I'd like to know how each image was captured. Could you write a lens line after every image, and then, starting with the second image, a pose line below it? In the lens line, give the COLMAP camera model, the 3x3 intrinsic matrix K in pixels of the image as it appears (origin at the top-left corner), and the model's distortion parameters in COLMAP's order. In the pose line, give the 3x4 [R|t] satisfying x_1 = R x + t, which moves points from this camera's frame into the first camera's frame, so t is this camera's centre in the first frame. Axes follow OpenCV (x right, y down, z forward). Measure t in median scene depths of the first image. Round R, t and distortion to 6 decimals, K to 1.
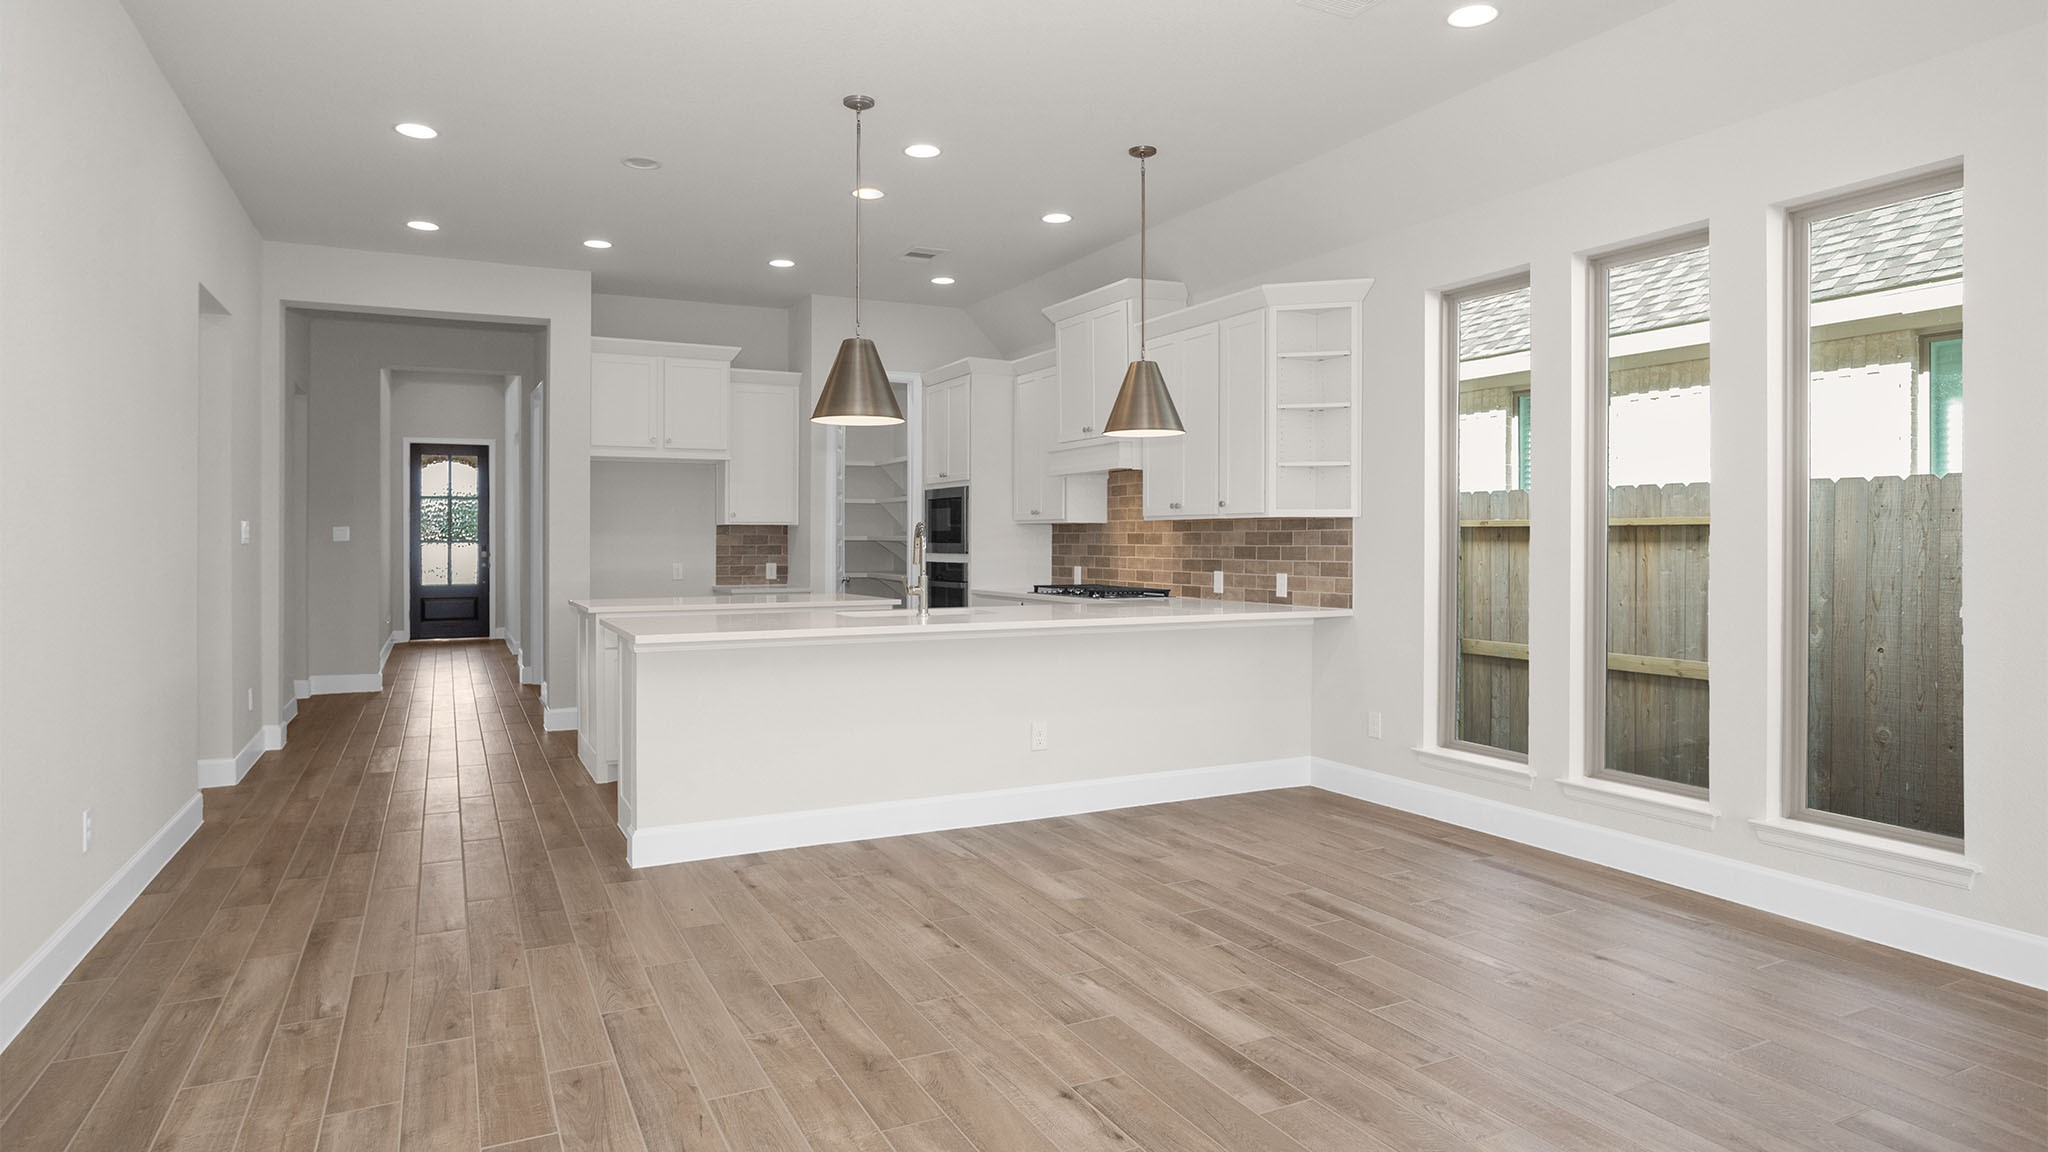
lens RADIAL K [[1169.4, 0, 1028.2], [0, 1169.4, 545.8], [0, 0, 1]] dist [-0.002079, -0.000416]
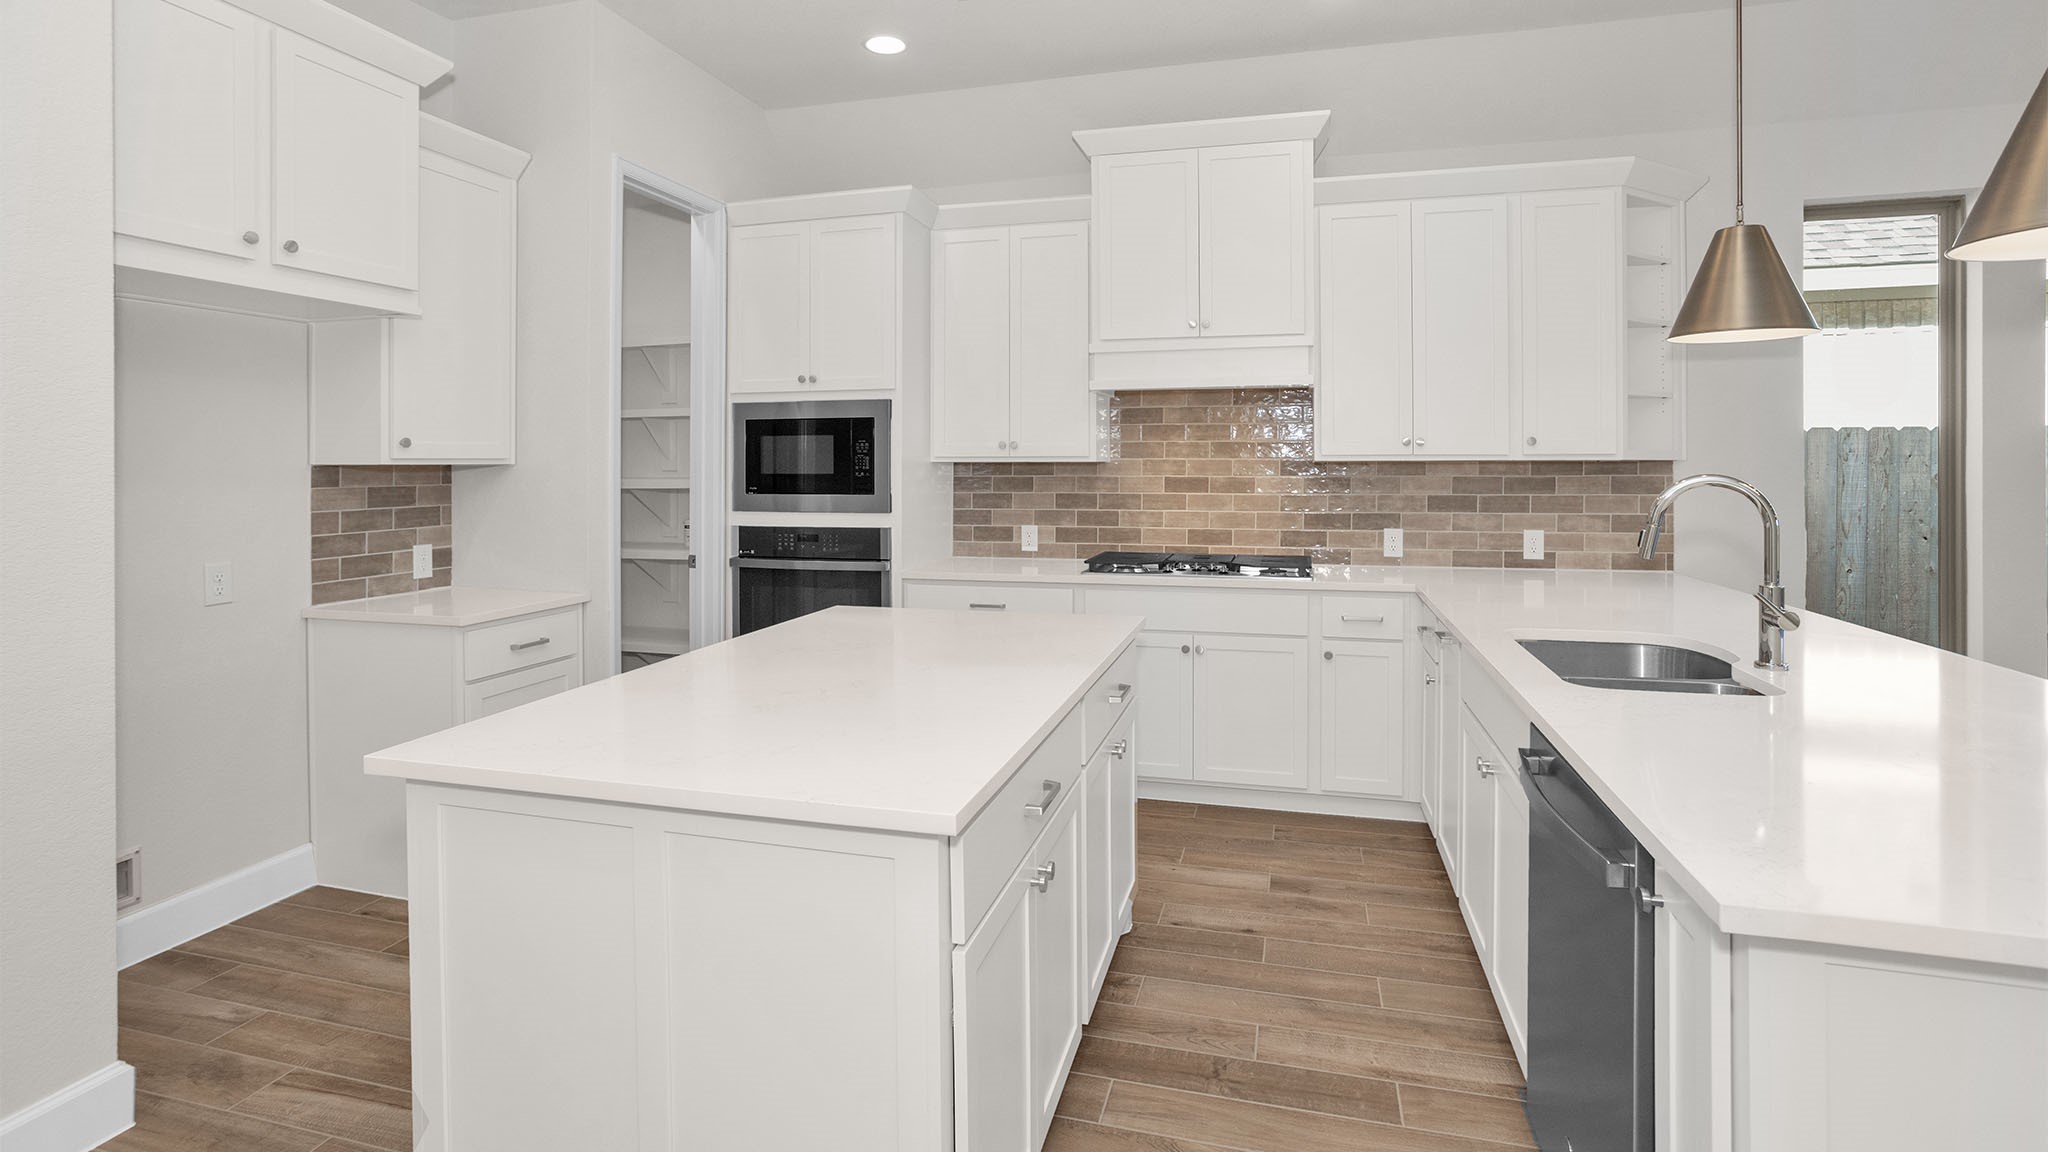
lens RADIAL K [[974.4, 0, 1016.7], [0, 974.4, 465.1], [0, 0, 1]] dist [-0.020697, 0.000236]
pose [[0.680123, -0.004372, 0.733085, -0.441766], [0.007828, 0.999969, -0.001299, -0.019247], [-0.733056, 0.006622, 0.680136, 0.722135]]
